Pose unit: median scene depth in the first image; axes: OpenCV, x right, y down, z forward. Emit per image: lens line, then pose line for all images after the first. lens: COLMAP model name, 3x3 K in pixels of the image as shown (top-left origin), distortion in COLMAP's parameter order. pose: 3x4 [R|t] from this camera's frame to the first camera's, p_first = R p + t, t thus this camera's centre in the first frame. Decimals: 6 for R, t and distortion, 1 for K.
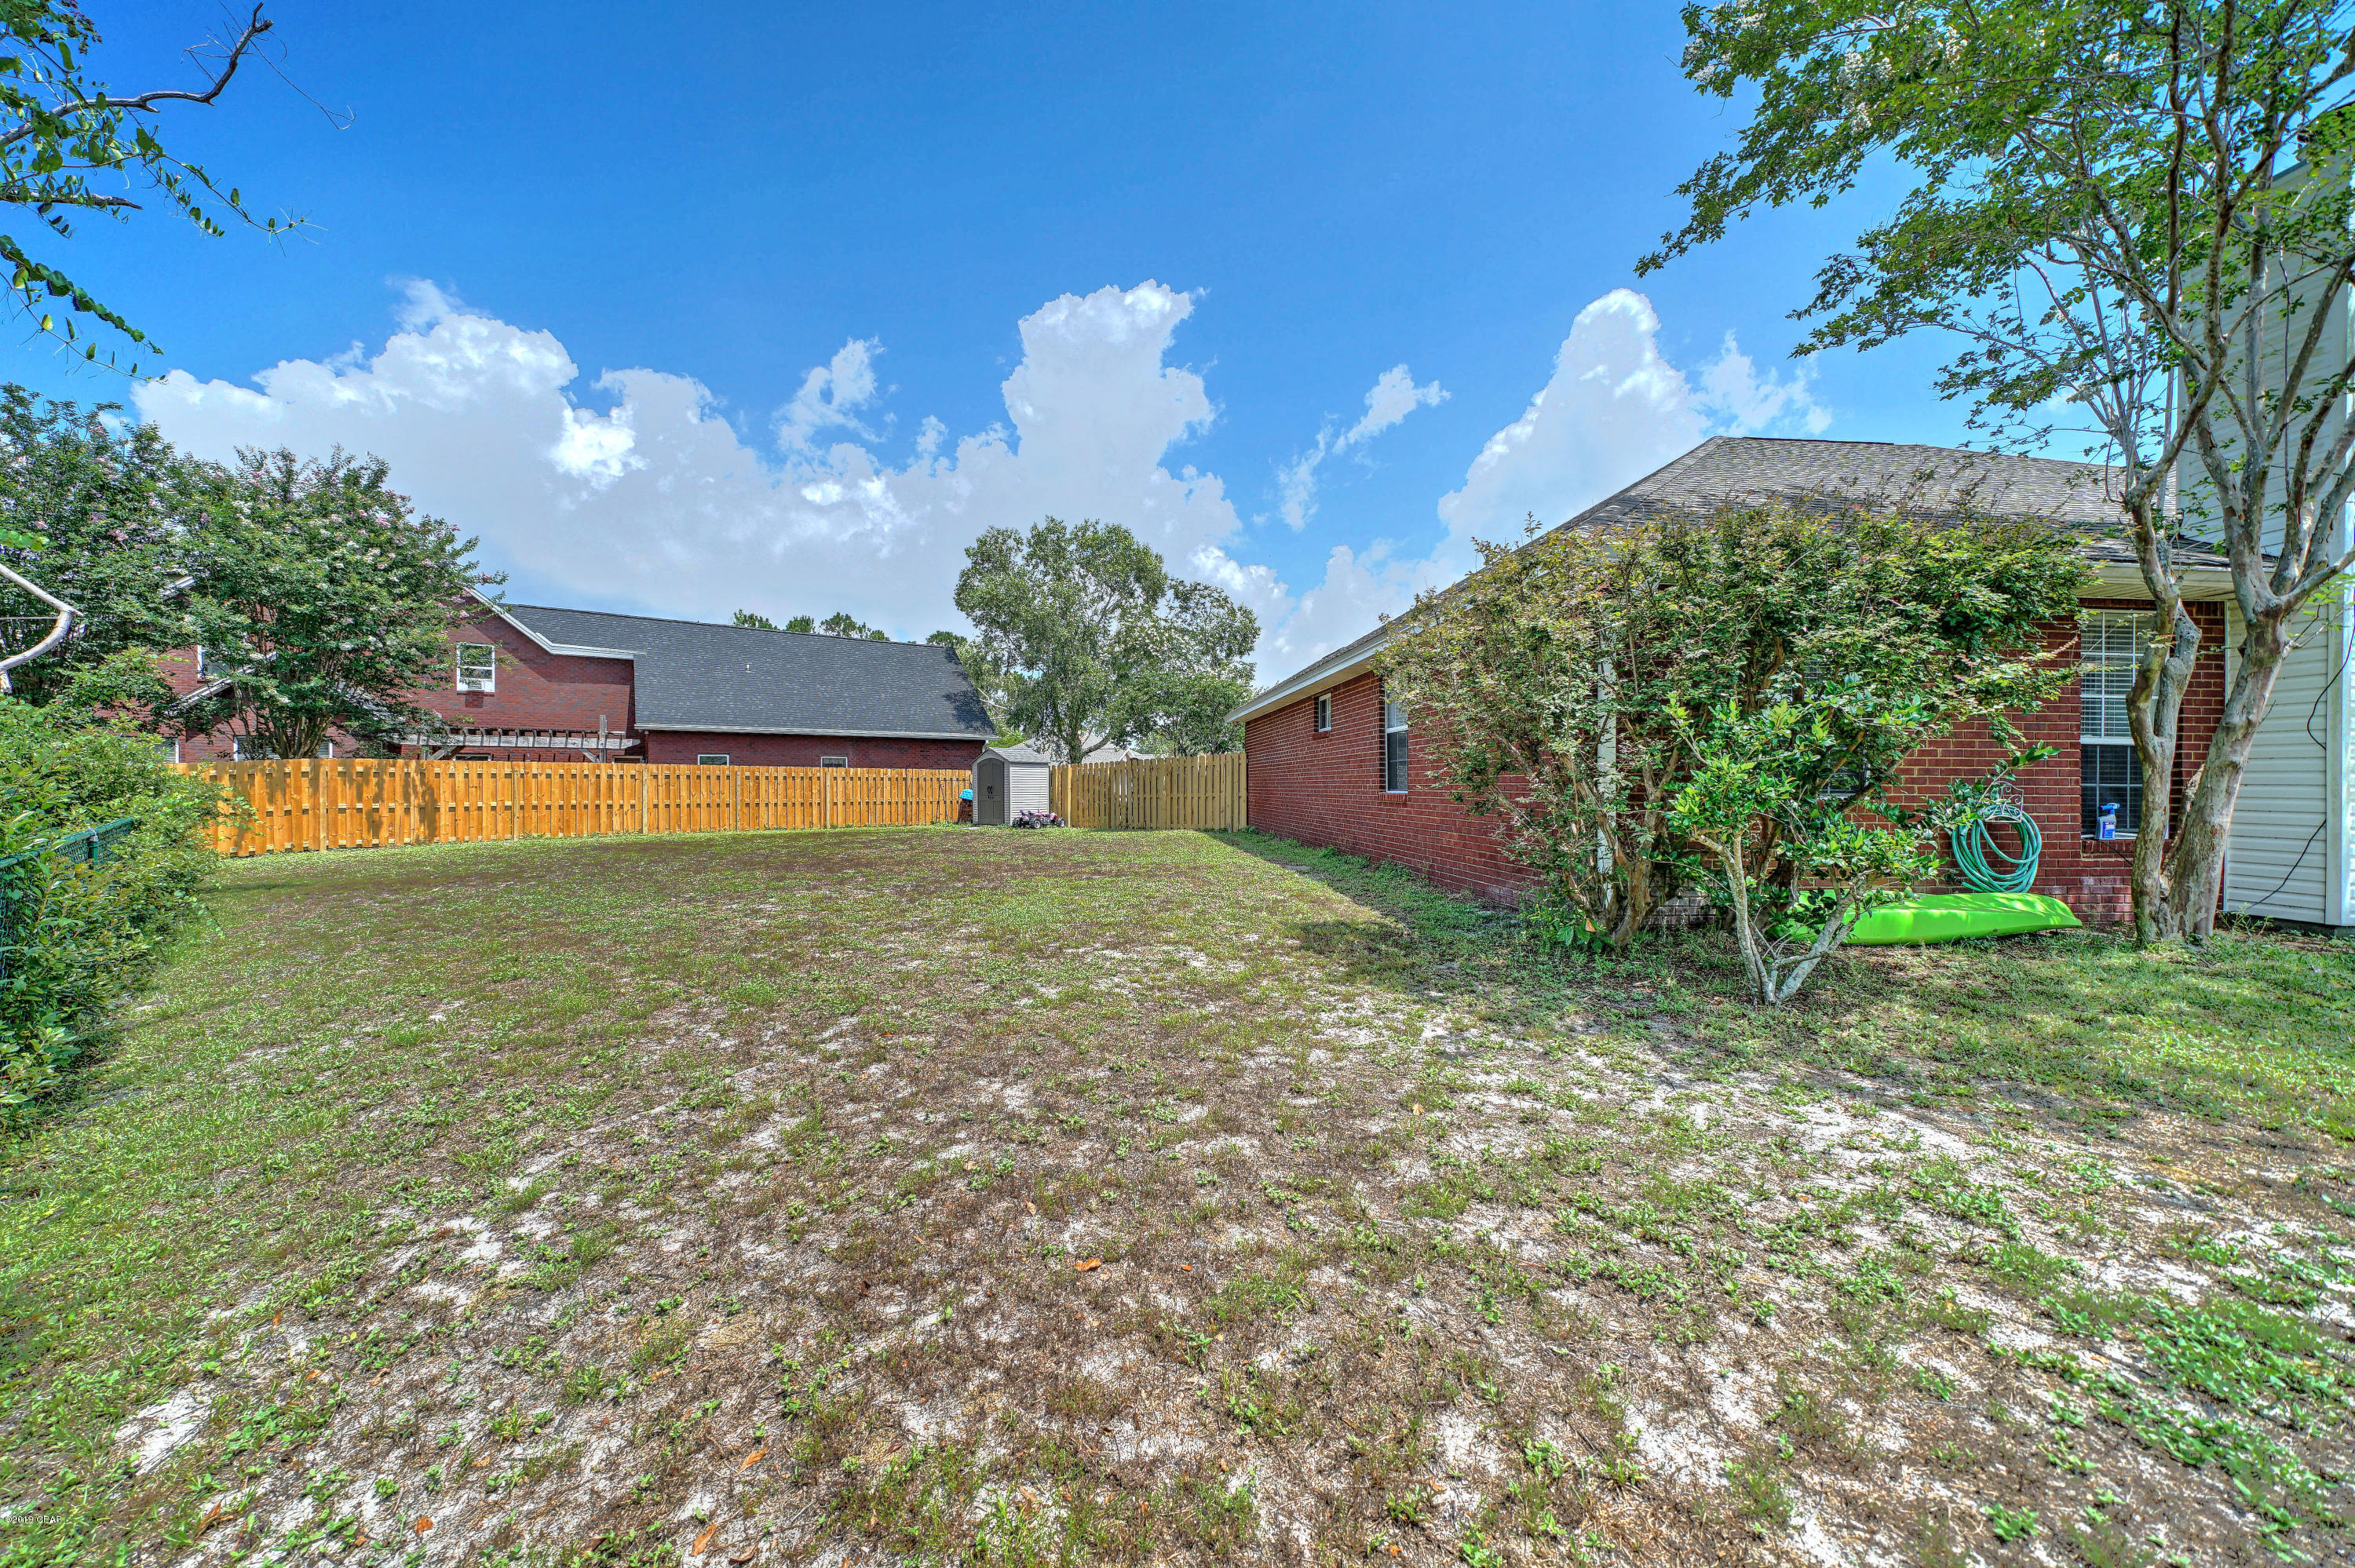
lens RADIAL K [[805.0, 0, 1168.3], [0, 805.0, 780.6], [0, 0, 1]] dist [0.001792, -0.000323]
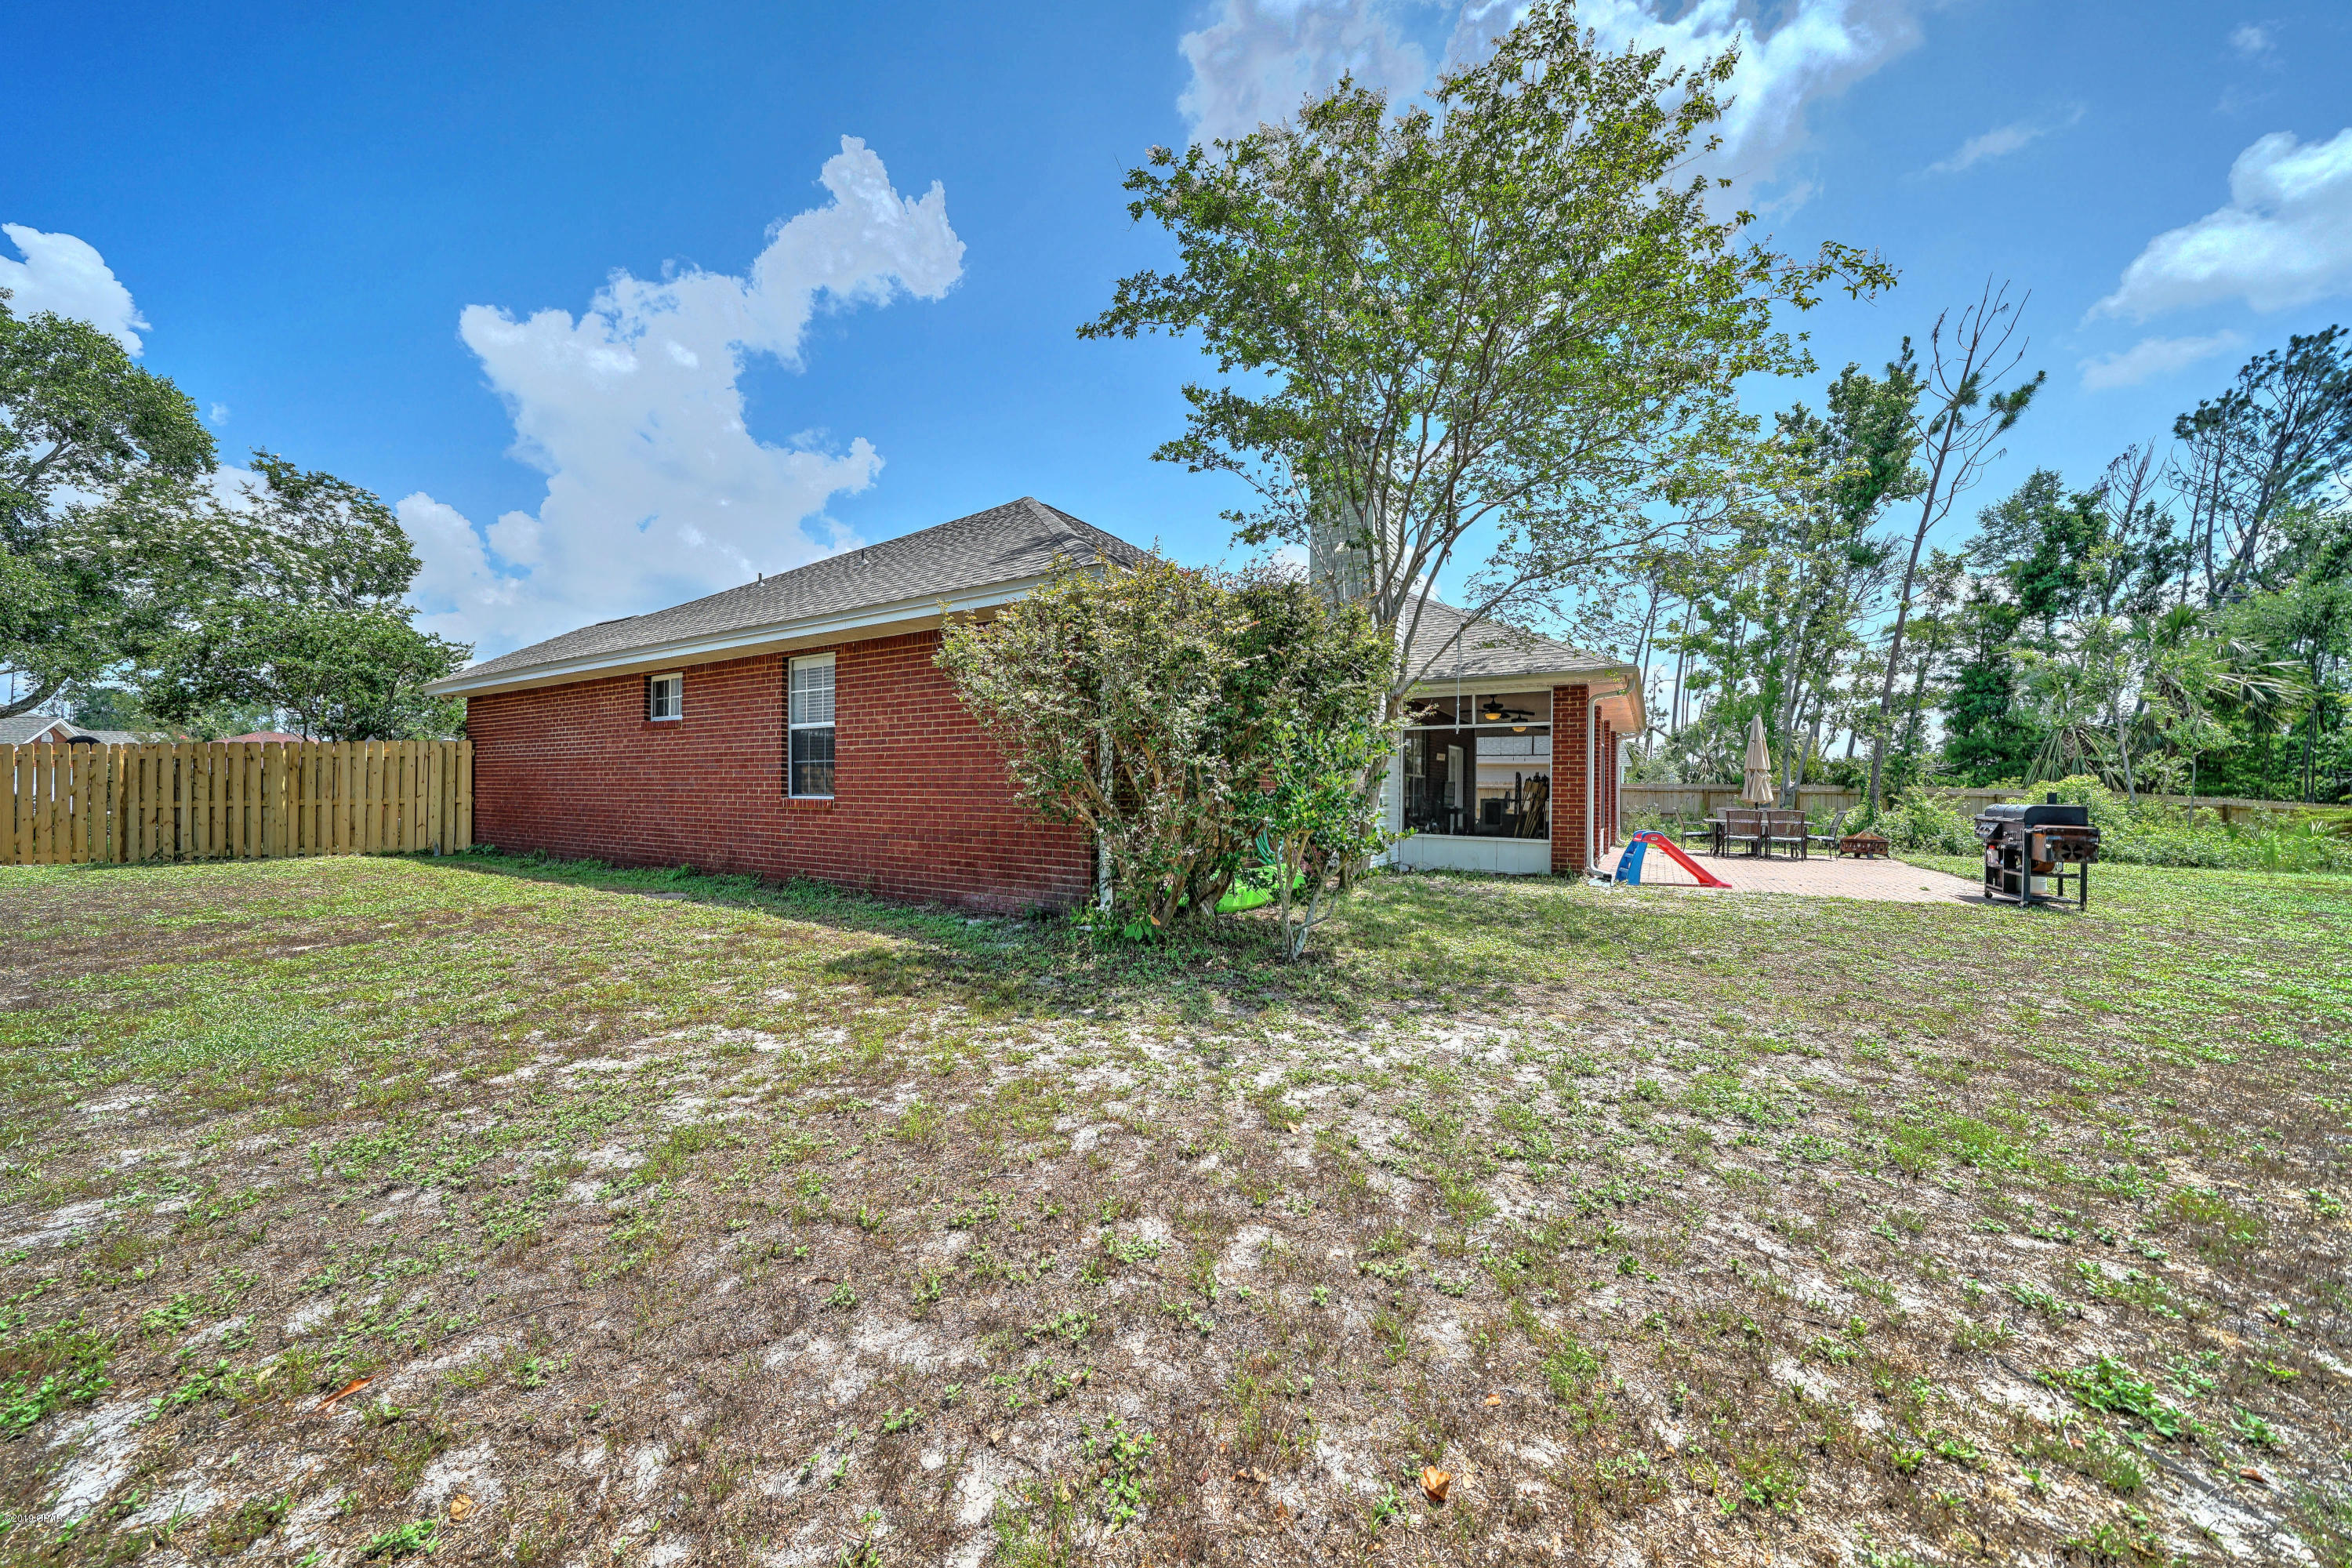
lens RADIAL K [[804.1, 0, 1163.2], [0, 804.1, 780.6], [0, 0, 1]] dist [0.001792, -0.000323]
pose [[0.604084, 0.012257, 0.796826, -0.513438], [-0.010854, 0.999916, -0.007153, -0.003974], [-0.796846, -0.004328, 0.604166, 0.485188]]
